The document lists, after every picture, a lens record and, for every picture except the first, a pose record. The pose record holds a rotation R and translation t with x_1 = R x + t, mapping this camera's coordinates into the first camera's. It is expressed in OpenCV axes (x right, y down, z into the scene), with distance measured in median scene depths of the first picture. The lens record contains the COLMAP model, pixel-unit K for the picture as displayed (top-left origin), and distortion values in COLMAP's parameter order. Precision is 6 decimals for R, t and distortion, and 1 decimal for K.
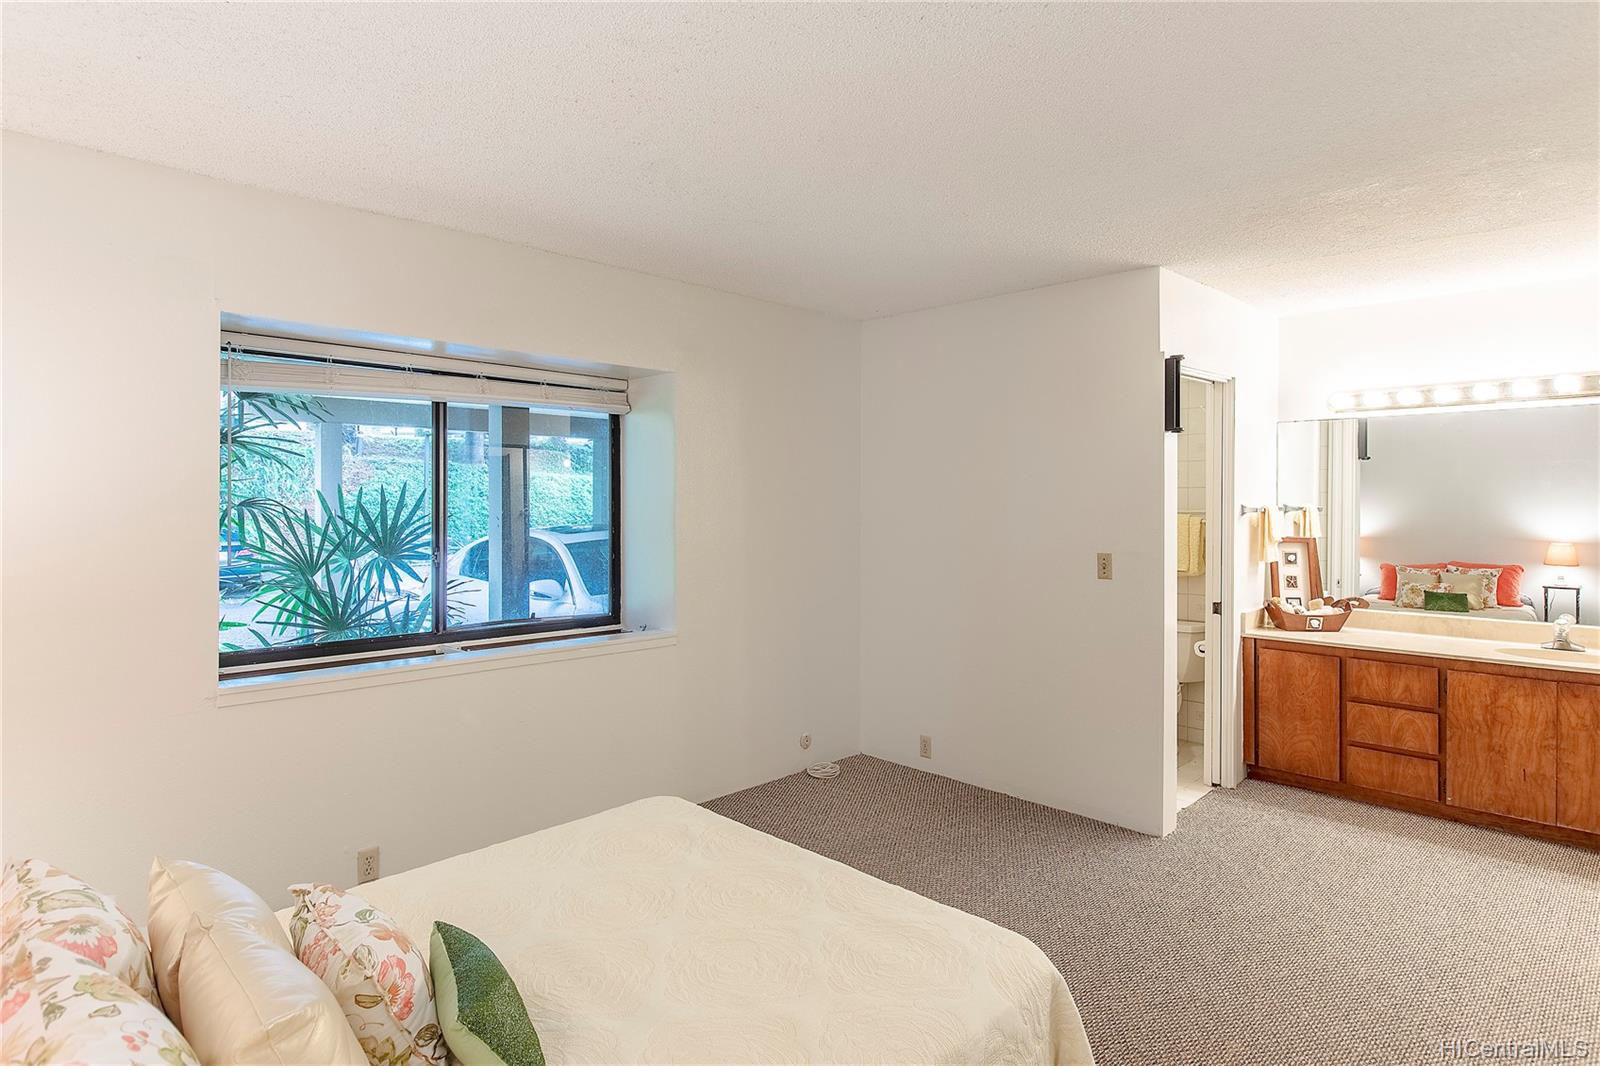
lens RADIAL K [[794.6, 0, 802.3], [0, 794.6, 521.1], [0, 0, 1]] dist [0.003510, 0.000859]
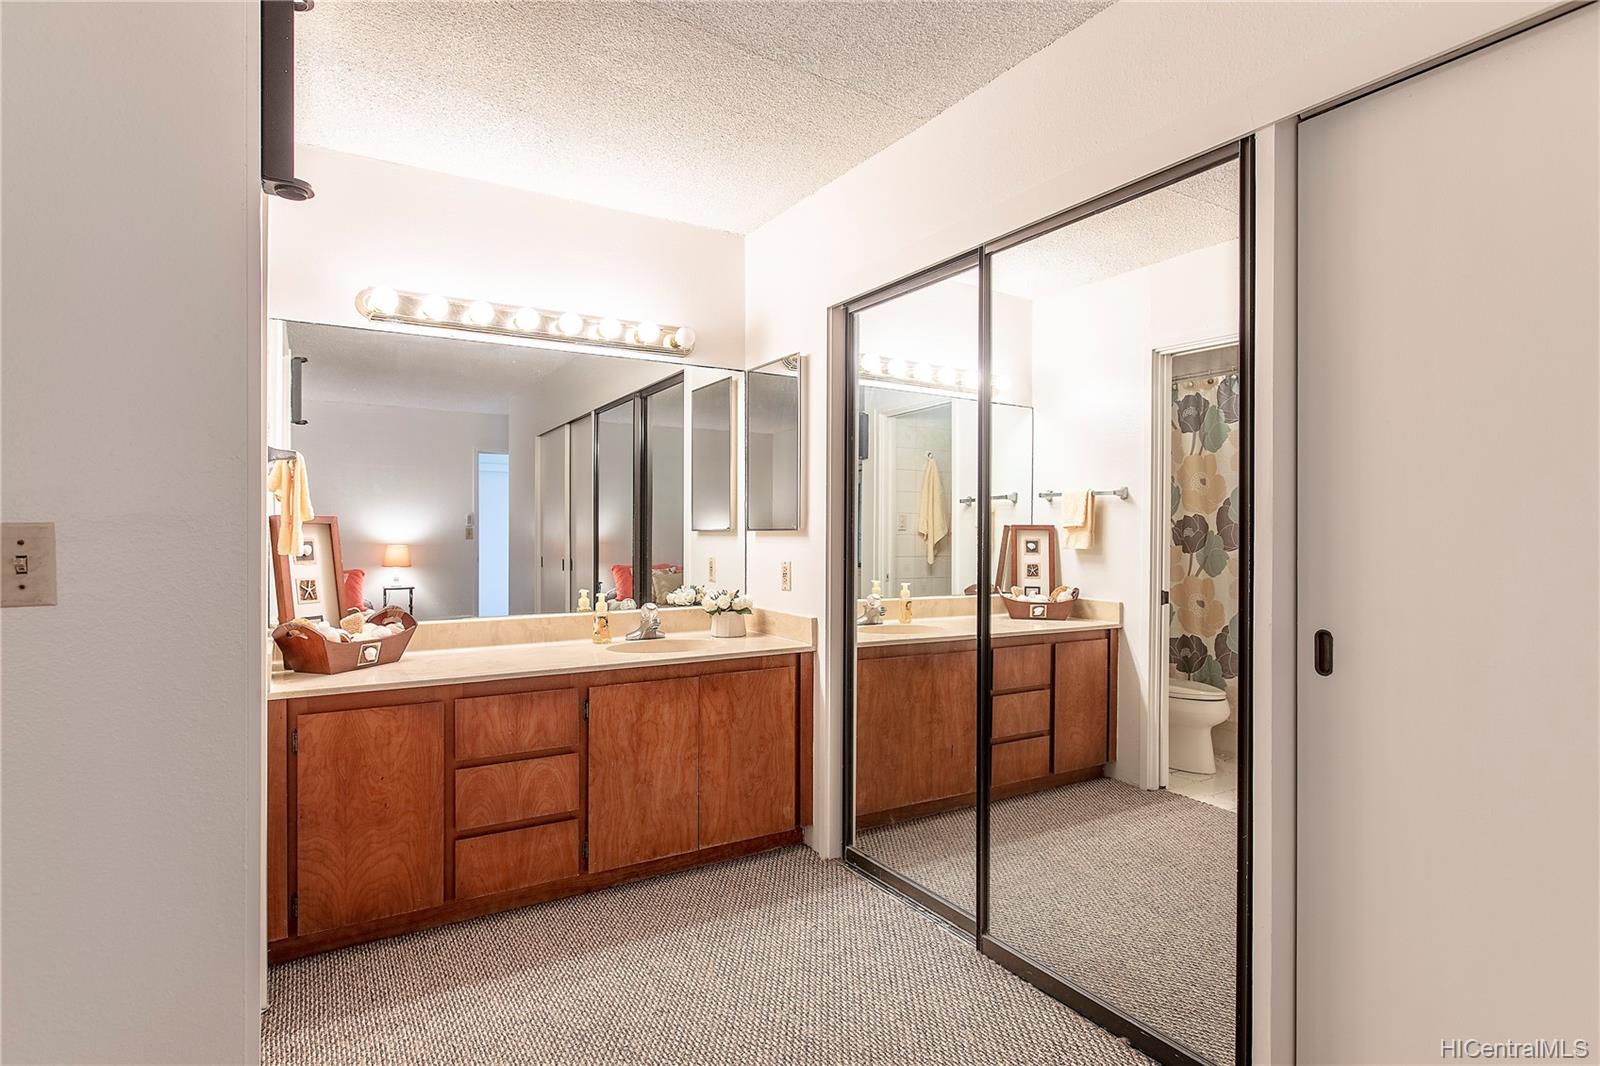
lens RADIAL K [[794.6, 0, 804.3], [0, 794.6, 536.4], [0, 0, 1]] dist [0.003510, 0.000859]
pose [[0.212737, -0.005993, 0.977091, 0.143815], [0.014159, 0.999895, 0.003050, 0.048653], [-0.977007, 0.013186, 0.212799, 0.633416]]
